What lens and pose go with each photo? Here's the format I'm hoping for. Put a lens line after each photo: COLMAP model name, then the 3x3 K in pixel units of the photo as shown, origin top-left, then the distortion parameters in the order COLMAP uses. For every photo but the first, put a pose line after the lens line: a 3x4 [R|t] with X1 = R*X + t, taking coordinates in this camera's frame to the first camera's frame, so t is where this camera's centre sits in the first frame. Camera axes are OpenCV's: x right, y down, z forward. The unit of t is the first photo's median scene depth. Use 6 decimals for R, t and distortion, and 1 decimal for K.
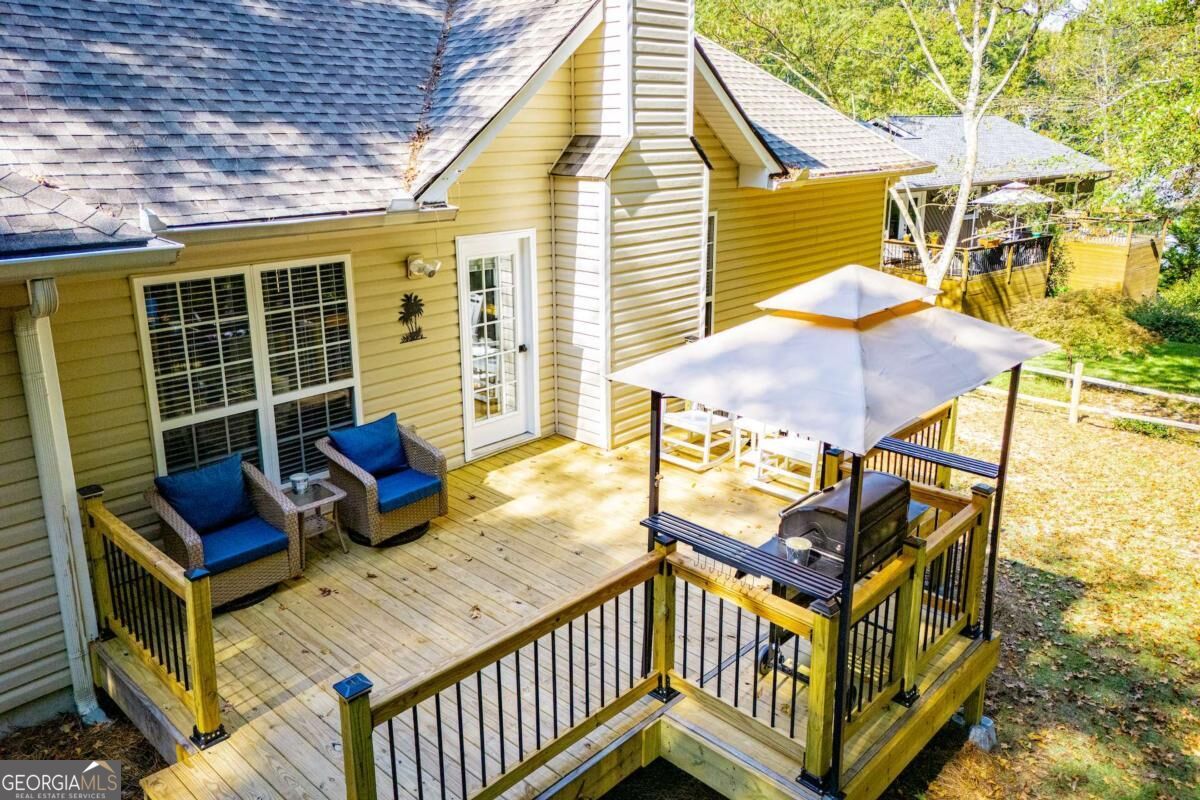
lens RADIAL K [[865.2, 0, 598.1], [0, 865.2, 347.1], [0, 0, 1]] dist [0.013198, -0.007985]
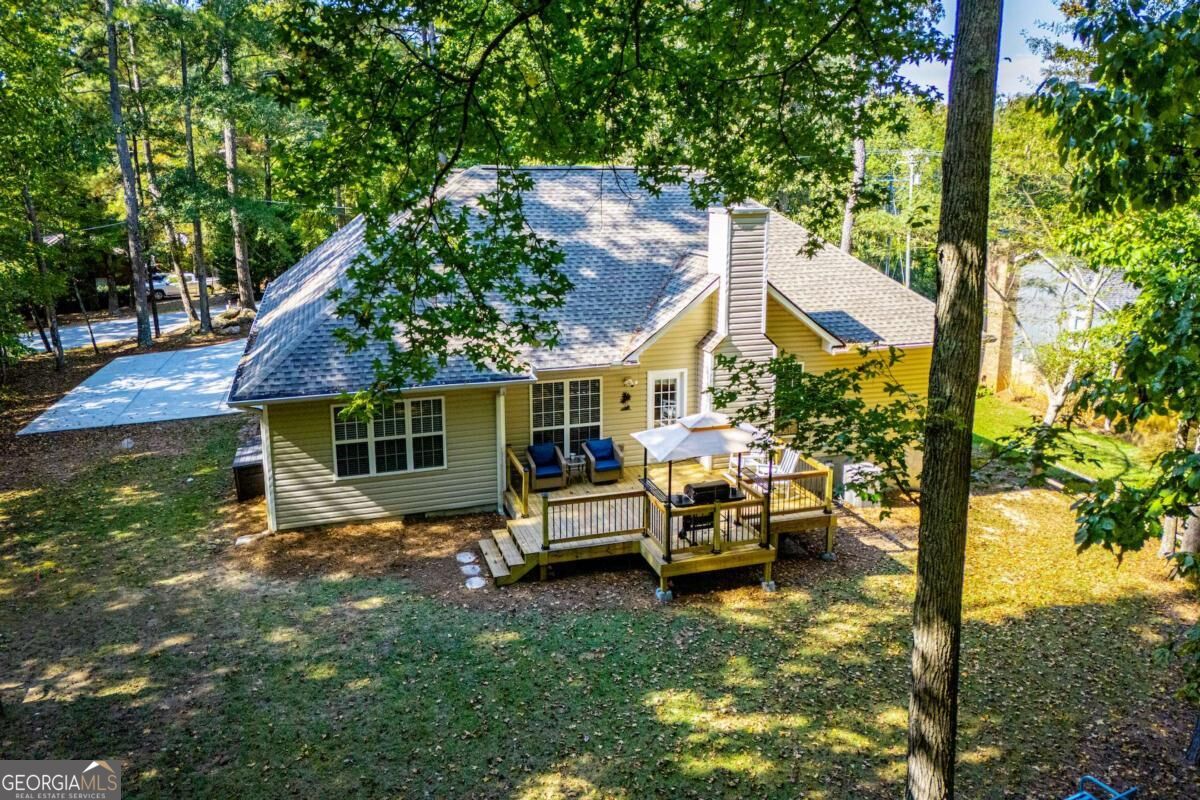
lens RADIAL K [[865.2, 0, 598.1], [0, 865.2, 347.1], [0, 0, 1]] dist [0.013198, -0.007985]
pose [[0.873394, 0.107766, -0.474941, 0.918009], [-0.121782, 0.992556, 0.001264, -0.188213], [0.471542, 0.056735, 0.880017, -1.309255]]
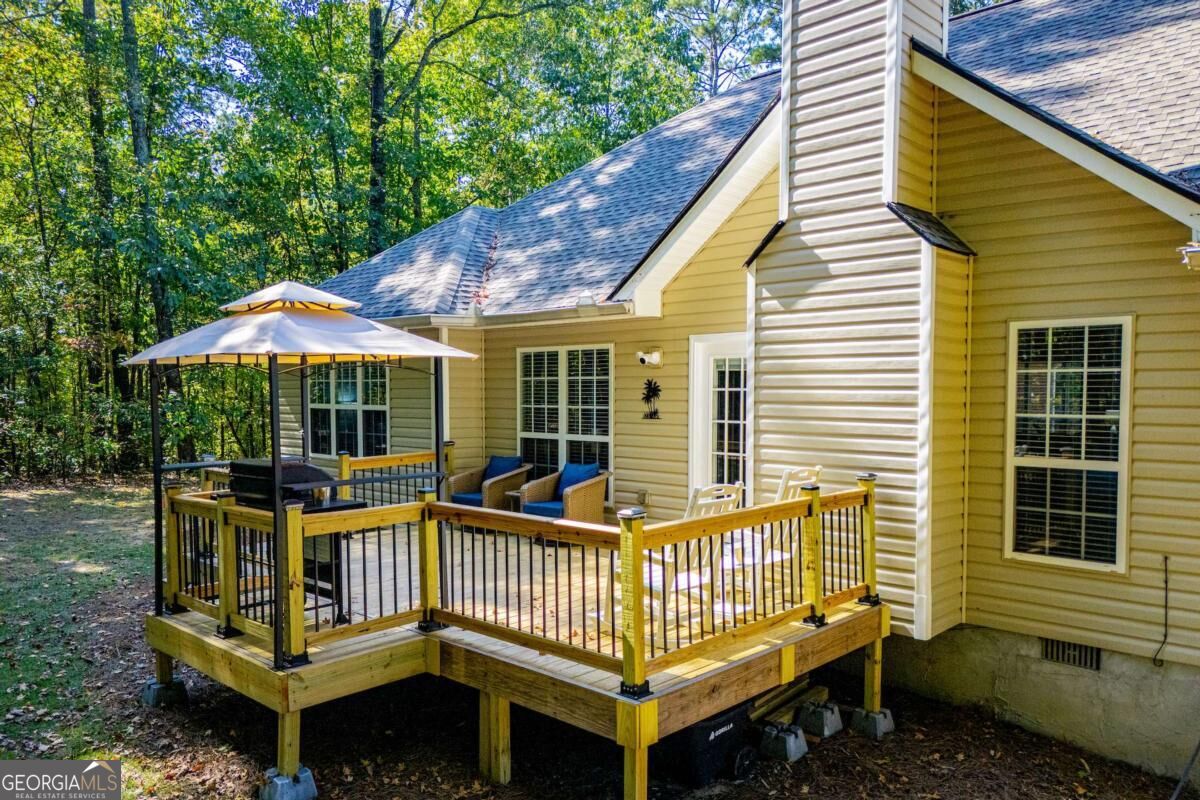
lens RADIAL K [[848.3, 0, 623.4], [0, 848.3, 442.3], [0, 0, 1]] dist [-0.000213, -0.002487]
pose [[0.024603, 0.061623, -0.997796, 0.993735], [-0.246875, 0.967560, 0.053669, -0.030277], [0.968735, 0.245011, 0.039018, 0.937320]]
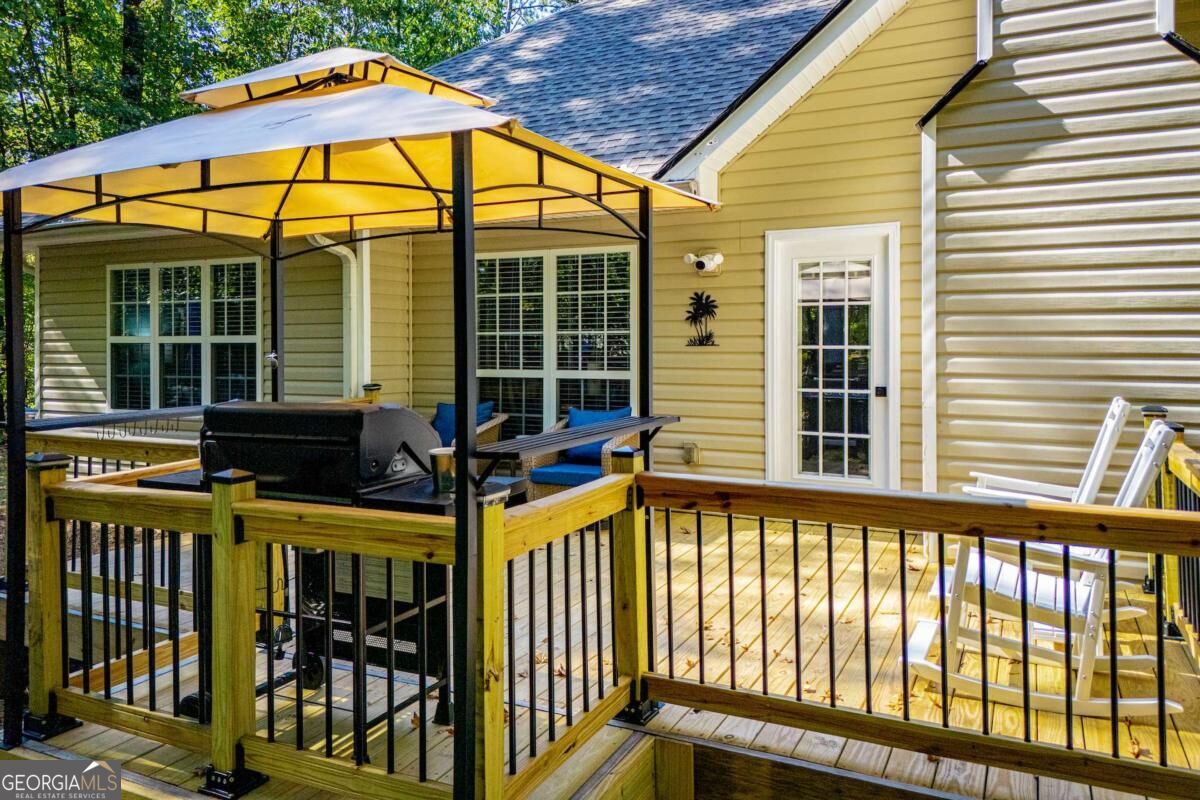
lens RADIAL K [[865.2, 0, 598.1], [0, 865.2, 347.1], [0, 0, 1]] dist [0.013198, -0.007985]
pose [[0.296908, 0.002960, -0.954902, 0.614963], [-0.233966, 0.969740, -0.069741, 0.082289], [0.925800, 0.244122, 0.288616, 0.653782]]
